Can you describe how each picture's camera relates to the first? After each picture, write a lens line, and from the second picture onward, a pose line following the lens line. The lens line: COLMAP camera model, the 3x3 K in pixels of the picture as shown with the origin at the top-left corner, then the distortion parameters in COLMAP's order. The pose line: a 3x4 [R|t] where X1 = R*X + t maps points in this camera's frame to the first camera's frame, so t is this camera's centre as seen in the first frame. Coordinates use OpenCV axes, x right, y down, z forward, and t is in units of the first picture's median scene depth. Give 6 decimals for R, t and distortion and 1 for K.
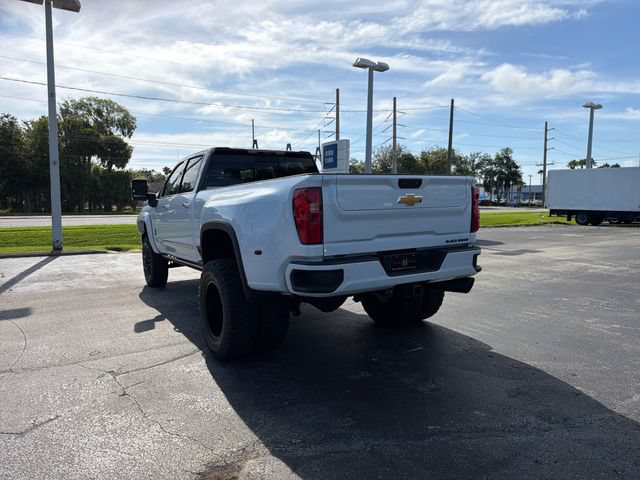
lens RADIAL K [[452.0, 0, 315.2], [0, 452.0, 244.7], [0, 0, 1]] dist [0.043966, -0.052807]
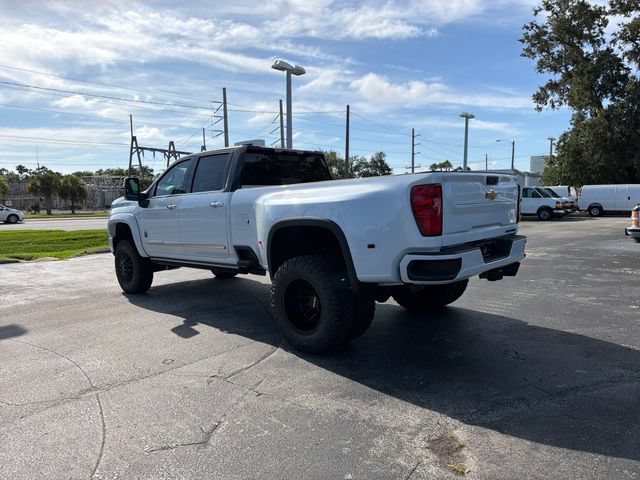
lens RADIAL K [[452.0, 0, 315.0], [0, 452.0, 239.7], [0, 0, 1]] dist [0.043966, -0.052807]
pose [[0.965428, -0.032640, 0.258619, -0.191597], [0.035646, 0.999340, -0.006941, 0.001909], [-0.258221, 0.015920, 0.965955, 0.004430]]
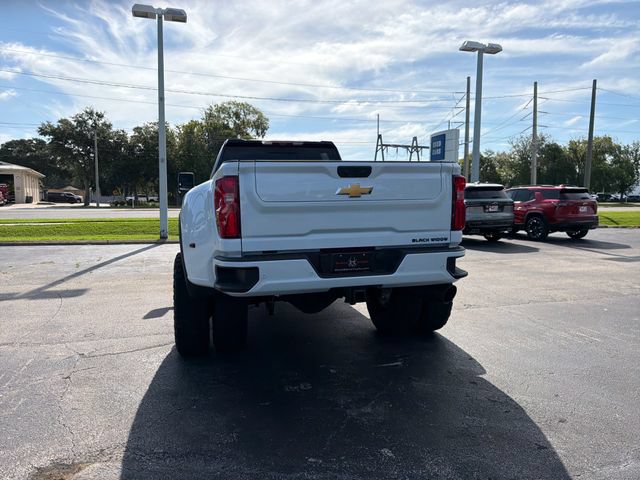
lens RADIAL K [[452.0, 0, 313.6], [0, 452.0, 238.5], [0, 0, 1]] dist [0.043966, -0.052807]
pose [[0.958520, 0.030465, -0.283392, 0.141225], [-0.031416, 0.999506, 0.001192, -0.002377], [0.283289, 0.007760, 0.959003, 0.056150]]
